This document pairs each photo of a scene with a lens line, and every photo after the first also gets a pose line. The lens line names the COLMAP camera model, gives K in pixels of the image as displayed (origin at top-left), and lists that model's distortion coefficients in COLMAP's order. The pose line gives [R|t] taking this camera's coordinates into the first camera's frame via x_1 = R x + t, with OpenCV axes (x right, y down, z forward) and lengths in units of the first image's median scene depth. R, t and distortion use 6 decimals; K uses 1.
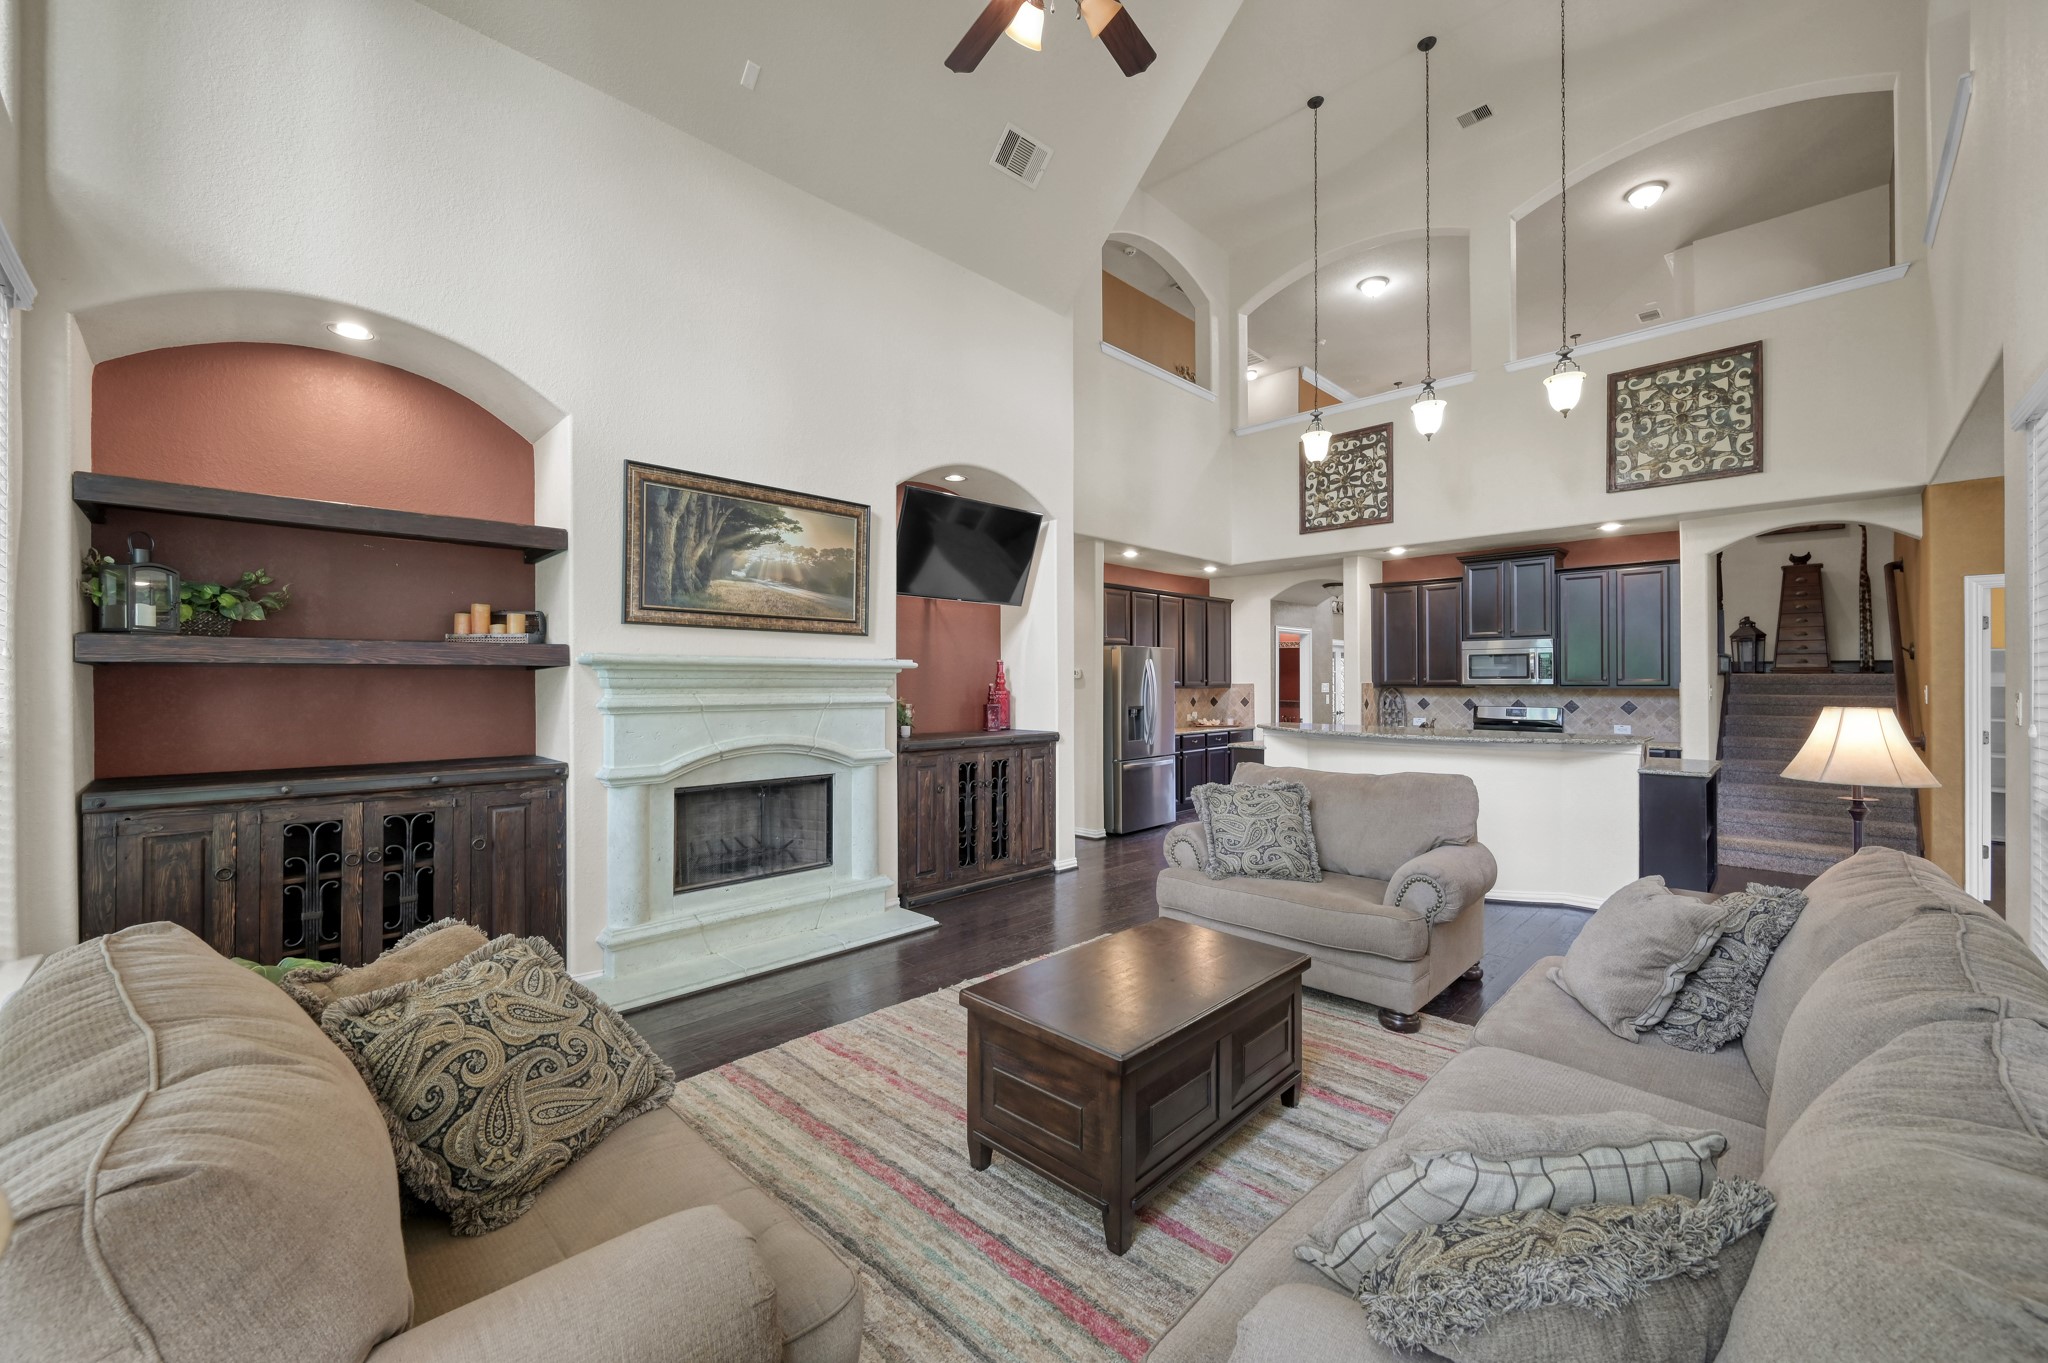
lens RADIAL K [[807.4, 0, 1026.0], [0, 807.4, 680.5], [0, 0, 1]] dist [-0.000796, 0.000031]
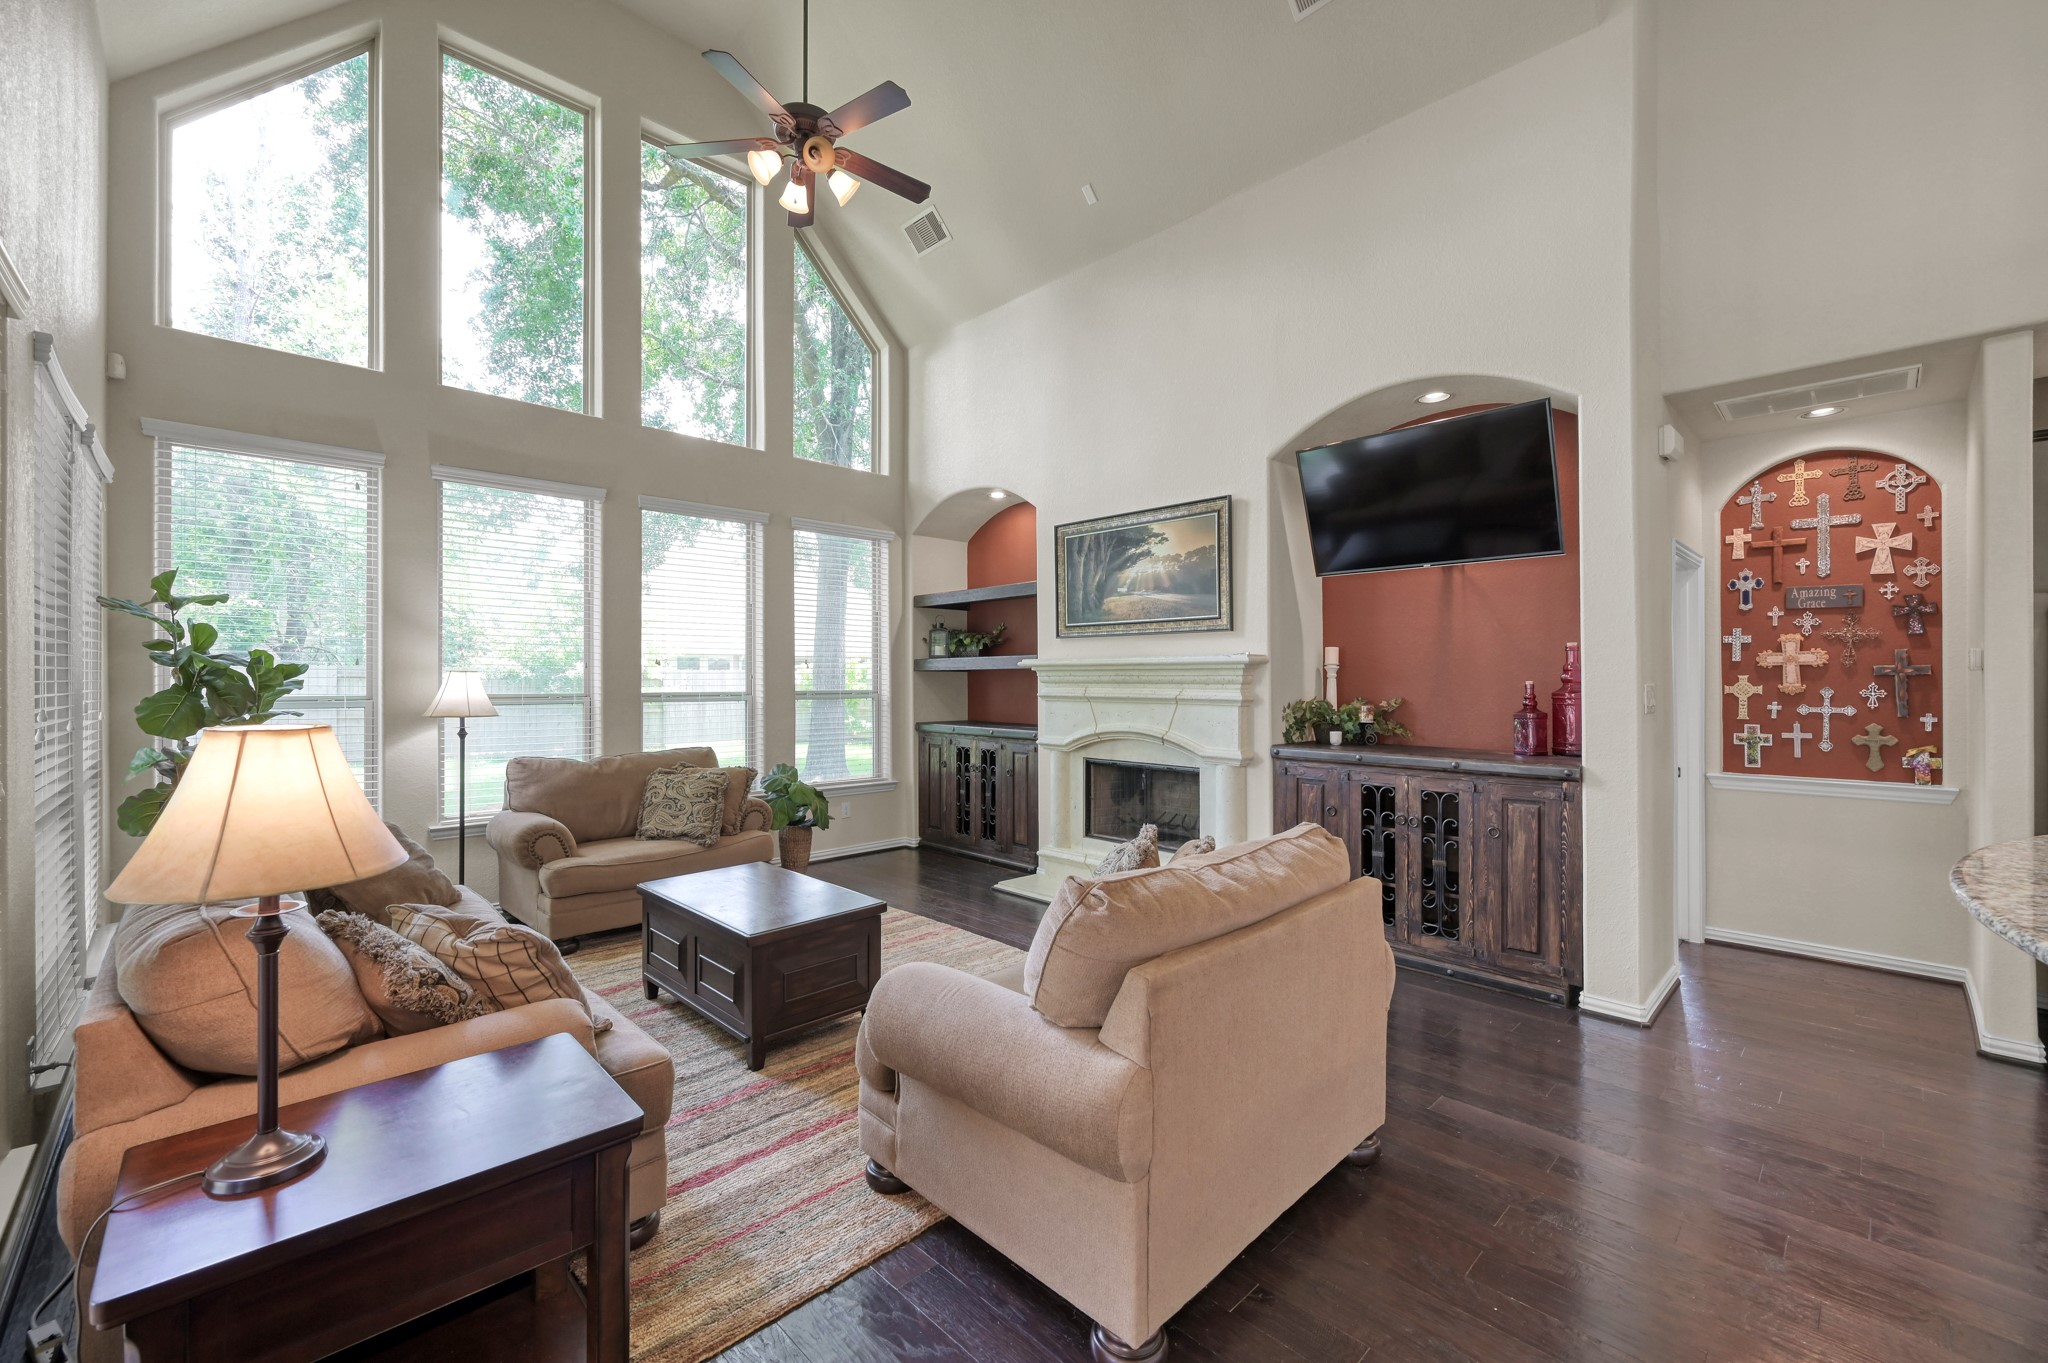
lens RADIAL K [[849.2, 0, 1027.6], [0, 849.2, 679.8], [0, 0, 1]] dist [-0.002469, -0.000078]
pose [[-0.026987, 0.002719, -0.999632, 0.618407], [0.002780, 0.999993, 0.002645, -0.000129], [0.999632, -0.002708, -0.026994, 0.592640]]
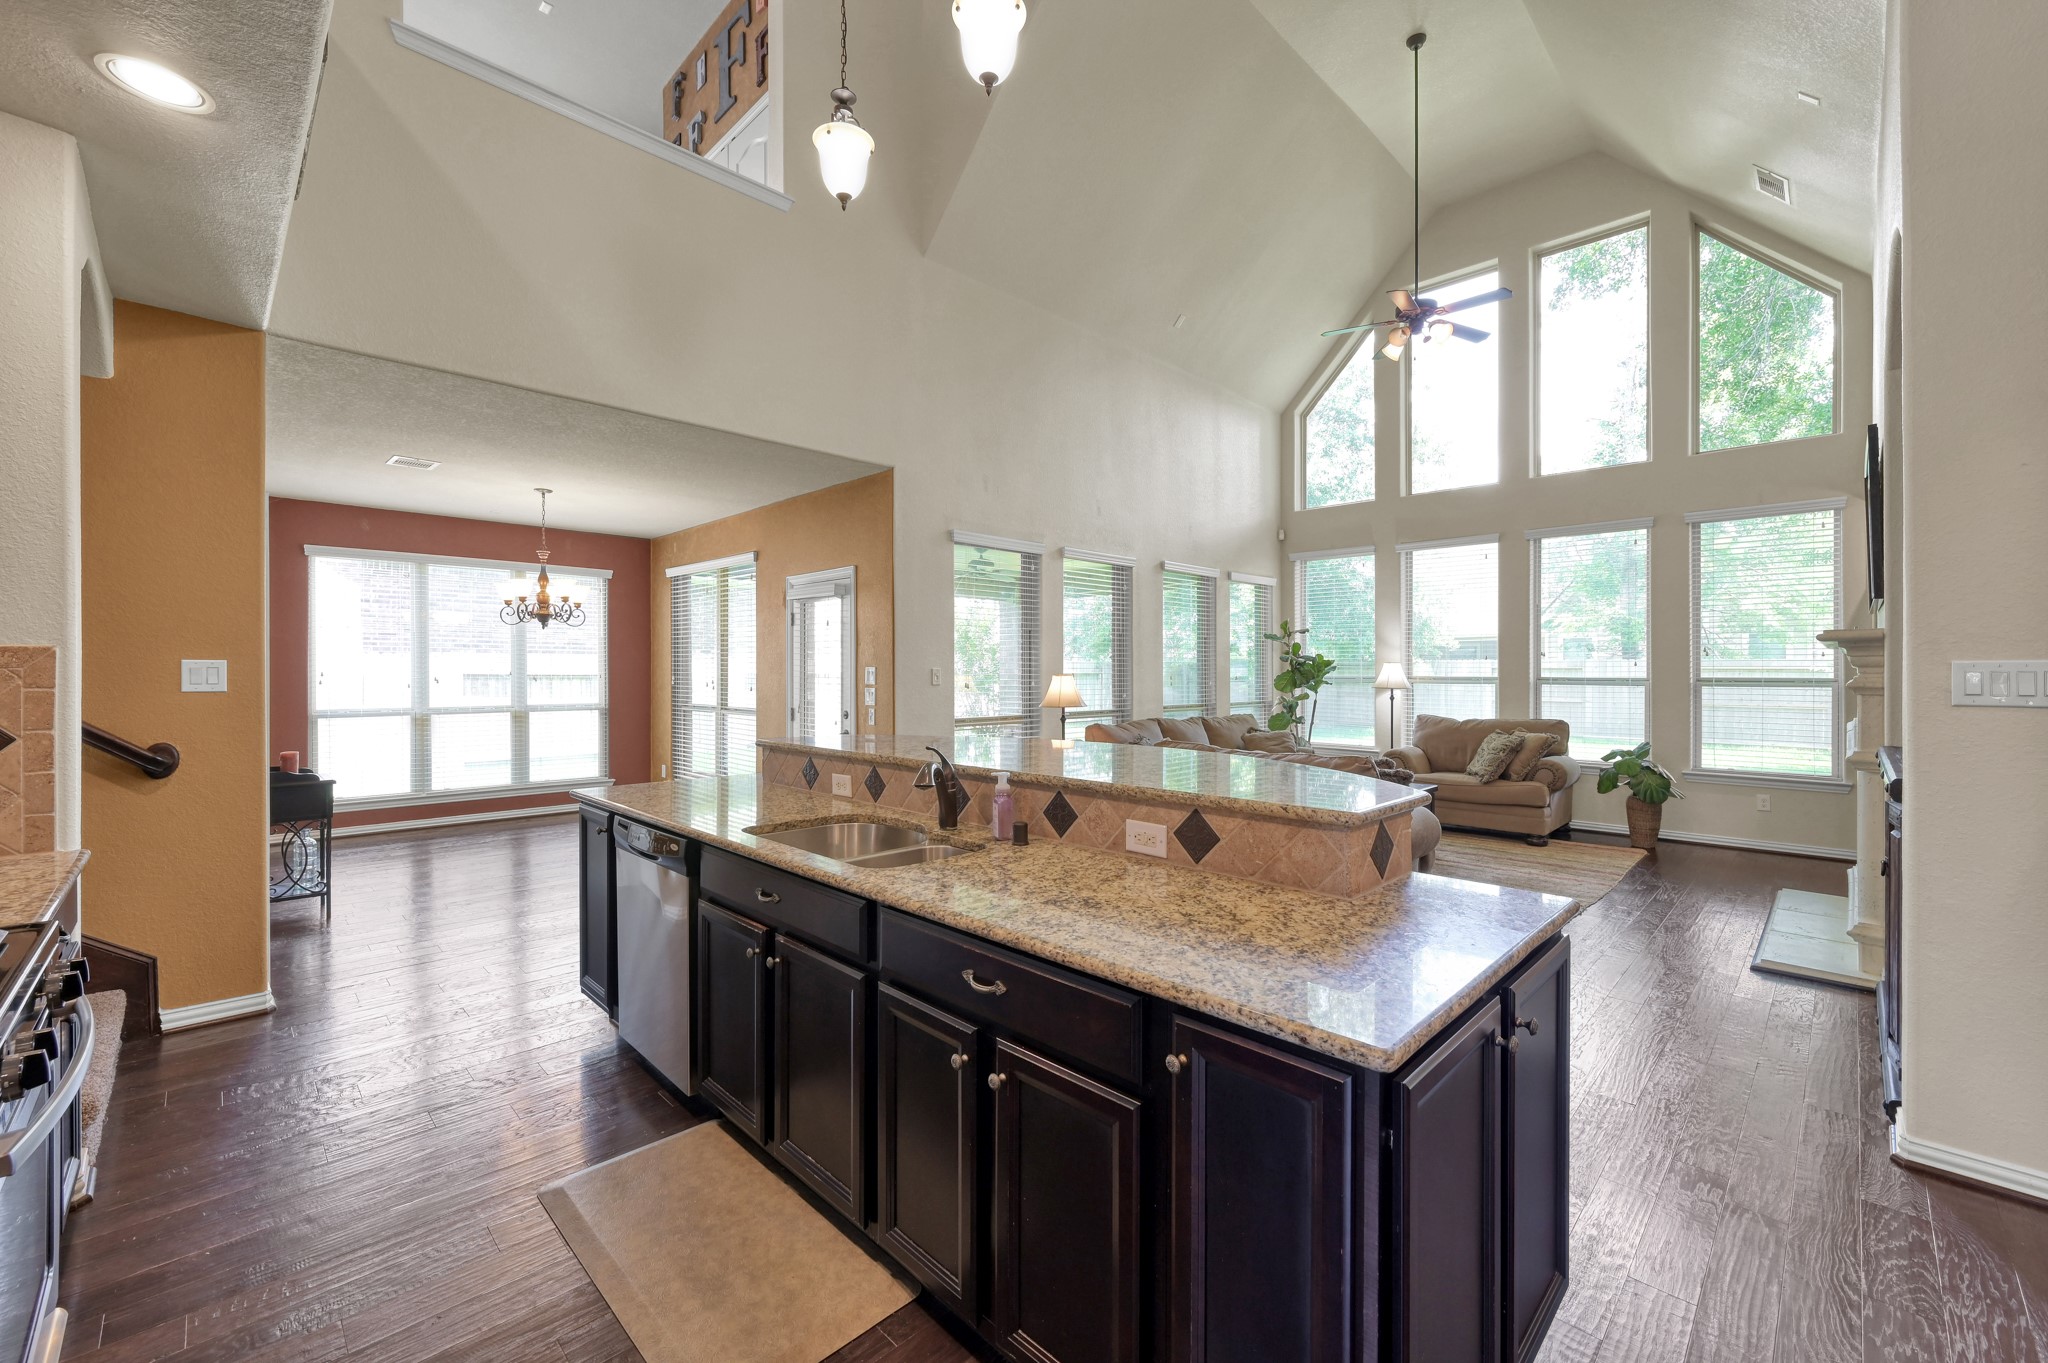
lens RADIAL K [[828.3, 0, 1026.0], [0, 828.3, 684.5], [0, 0, 1]] dist [0.002745, 0.000187]
pose [[-0.999939, -0.002371, 0.010757, 0.441744], [-0.002242, 0.999926, 0.011939, 0.012827], [-0.010784, 0.011914, -0.999871, 1.350298]]
